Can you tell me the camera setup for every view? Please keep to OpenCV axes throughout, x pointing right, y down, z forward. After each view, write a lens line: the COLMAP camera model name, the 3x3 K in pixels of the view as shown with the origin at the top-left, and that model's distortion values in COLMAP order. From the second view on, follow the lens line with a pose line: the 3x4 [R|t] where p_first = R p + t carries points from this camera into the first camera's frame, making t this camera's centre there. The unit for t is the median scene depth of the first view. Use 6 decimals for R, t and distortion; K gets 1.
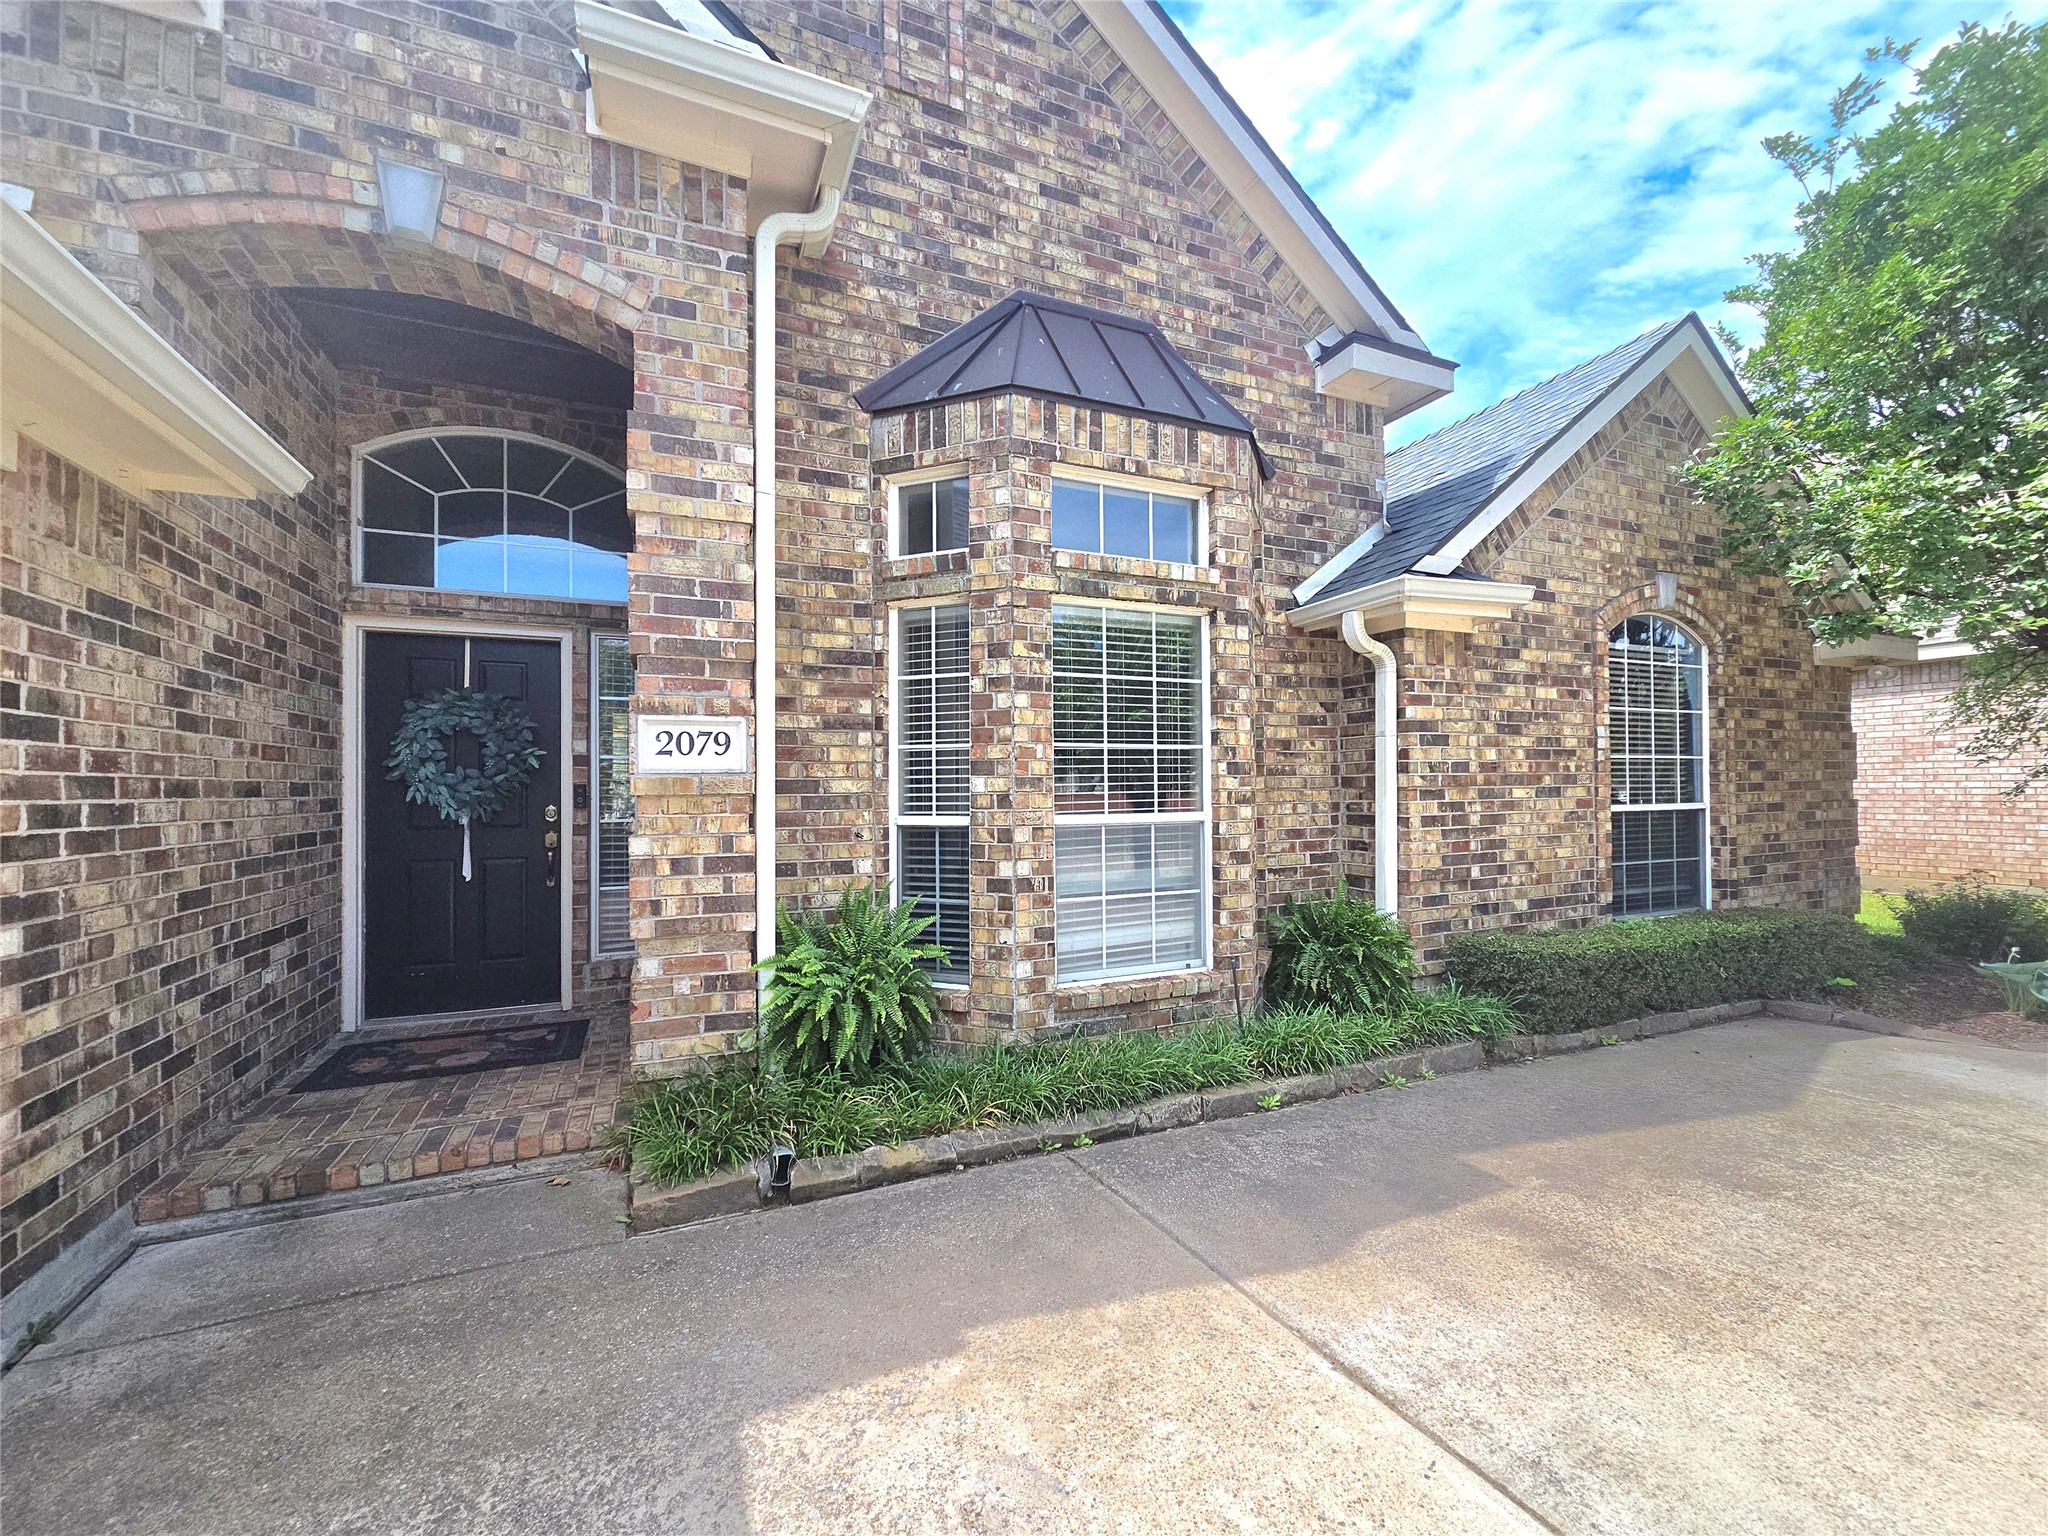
lens RADIAL K [[836.9, 0, 1037.4], [0, 836.9, 781.6], [0, 0, 1]] dist [-0.000867, 0.001763]
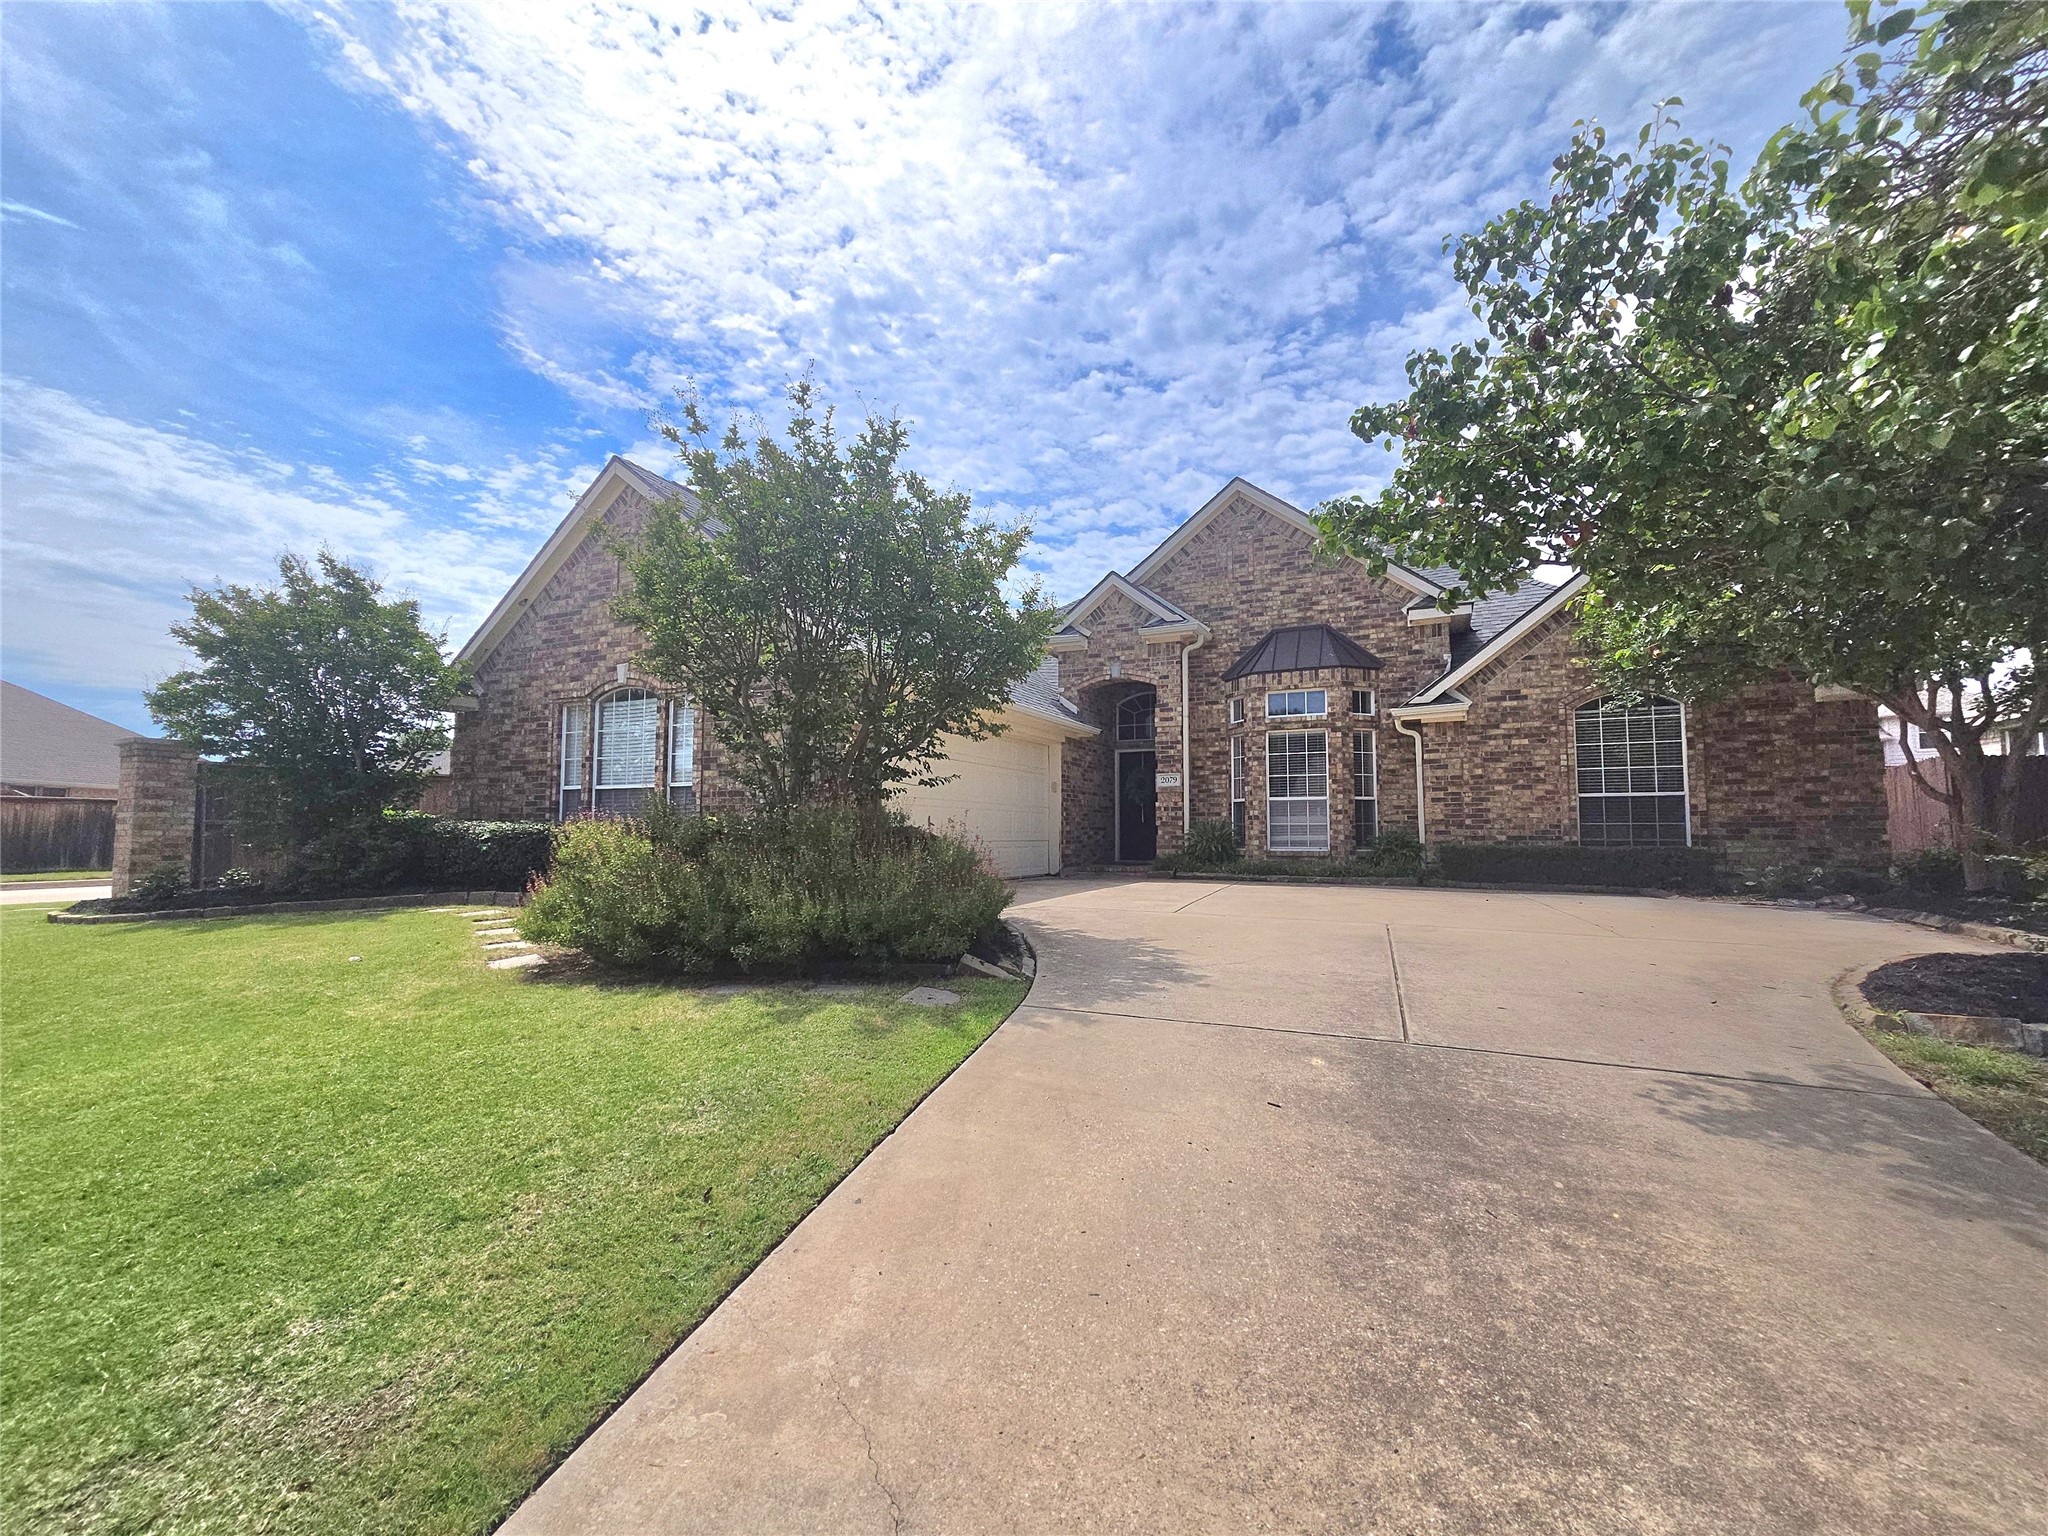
lens RADIAL K [[836.9, 0, 1032.0], [0, 836.9, 777.0], [0, 0, 1]] dist [-0.000867, 0.001763]
pose [[0.641816, -0.042348, -0.765689, 1.615280], [-0.001616, 0.998397, -0.056573, 0.122693], [0.766857, 0.037547, 0.640719, -1.513185]]
